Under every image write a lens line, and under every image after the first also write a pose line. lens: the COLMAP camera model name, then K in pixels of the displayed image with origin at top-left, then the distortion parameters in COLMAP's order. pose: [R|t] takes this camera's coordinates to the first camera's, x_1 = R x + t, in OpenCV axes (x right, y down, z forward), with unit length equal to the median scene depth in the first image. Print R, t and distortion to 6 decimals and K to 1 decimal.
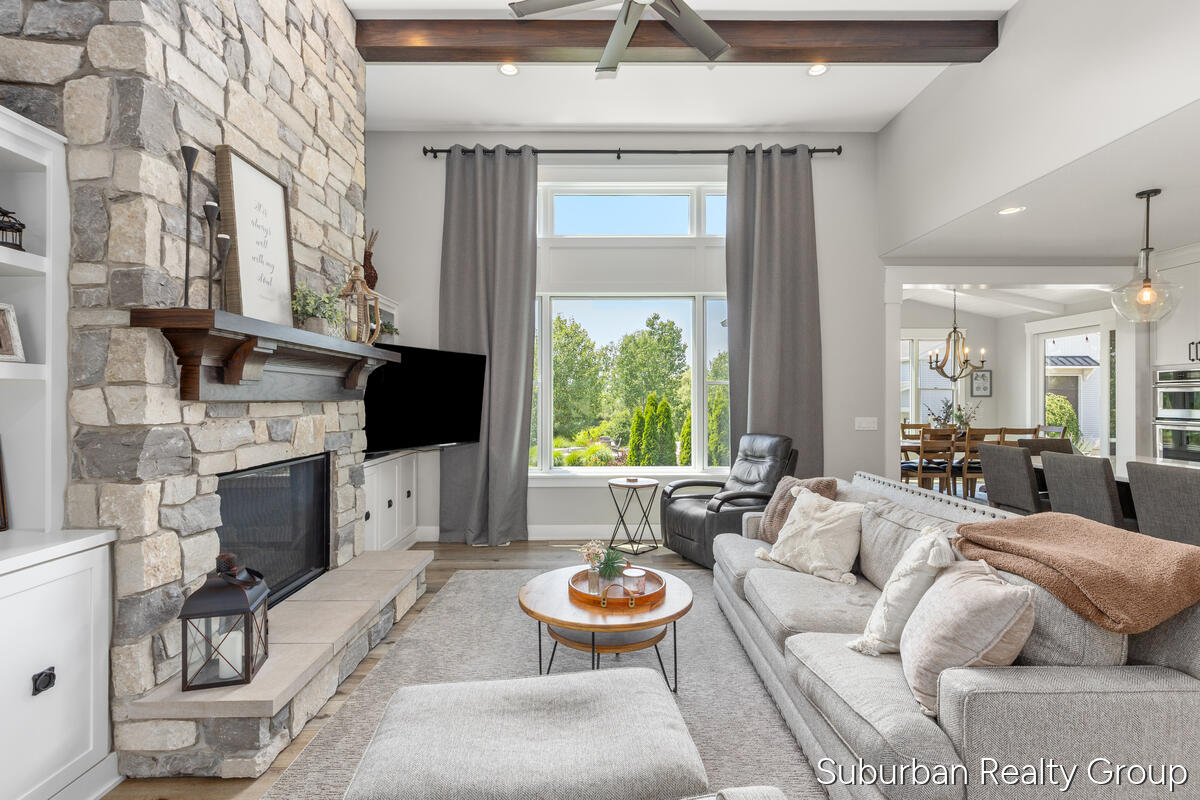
lens RADIAL K [[551.3, 0, 600.0], [0, 551.3, 400.0], [0, 0, 1]] dist [0.000581, 0.000034]
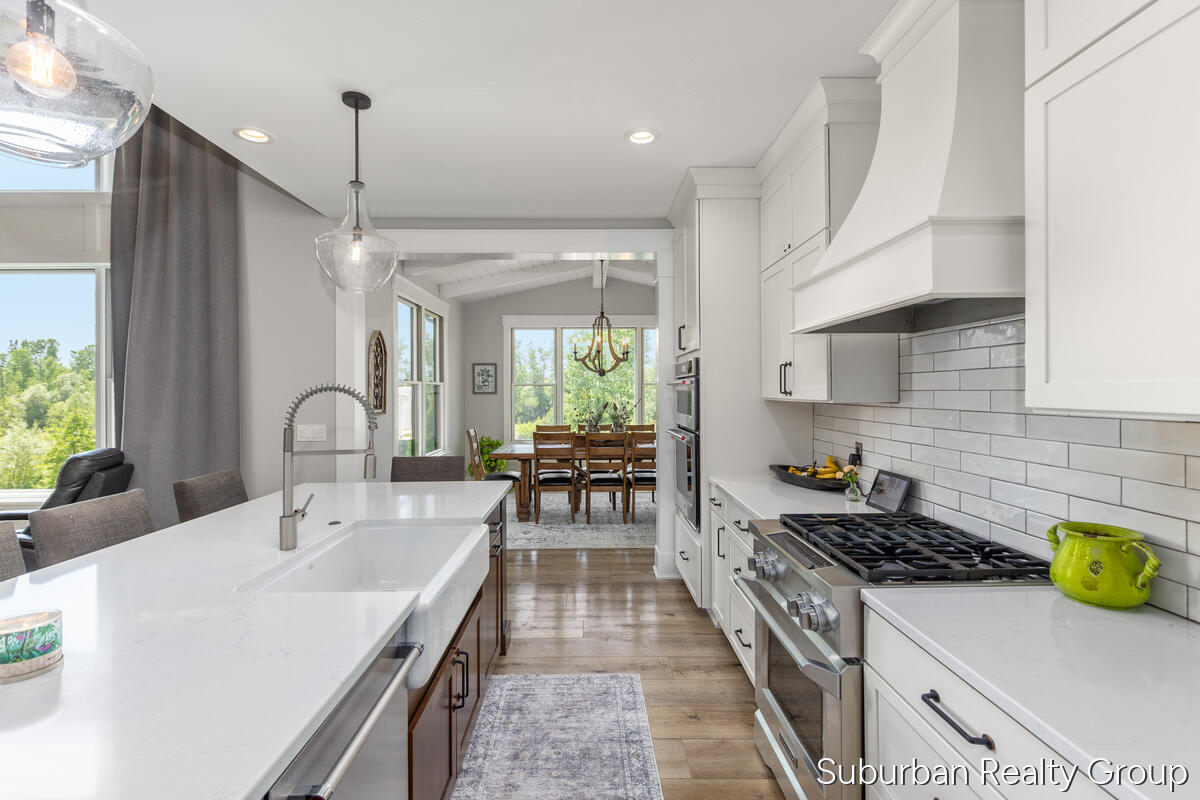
lens RADIAL K [[542.7, 0, 600.9], [0, 542.7, 391.4], [0, 0, 1]] dist [0.000559, -0.000016]
pose [[0.999939, -0.003582, 0.010445, 0.631353], [0.003568, 0.999993, 0.001297, -0.011124], [-0.010450, -0.001260, 0.999945, 0.168666]]
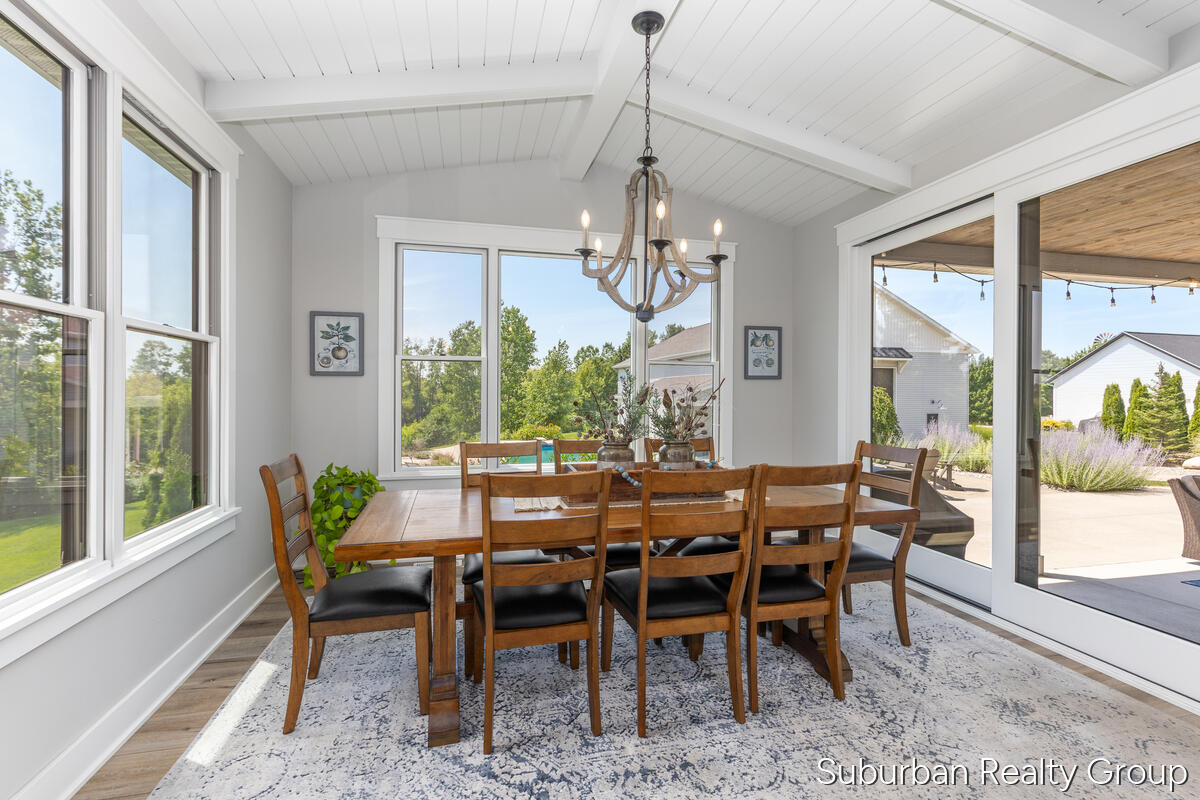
lens RADIAL K [[542.7, 0, 600.9], [0, 542.7, 391.4], [0, 0, 1]] dist [0.000559, -0.000016]
pose [[0.973631, 0.004906, 0.228074, 0.539973], [-0.003885, 0.999980, -0.004924, 0.011321], [-0.228094, 0.003908, 0.973631, 0.682879]]
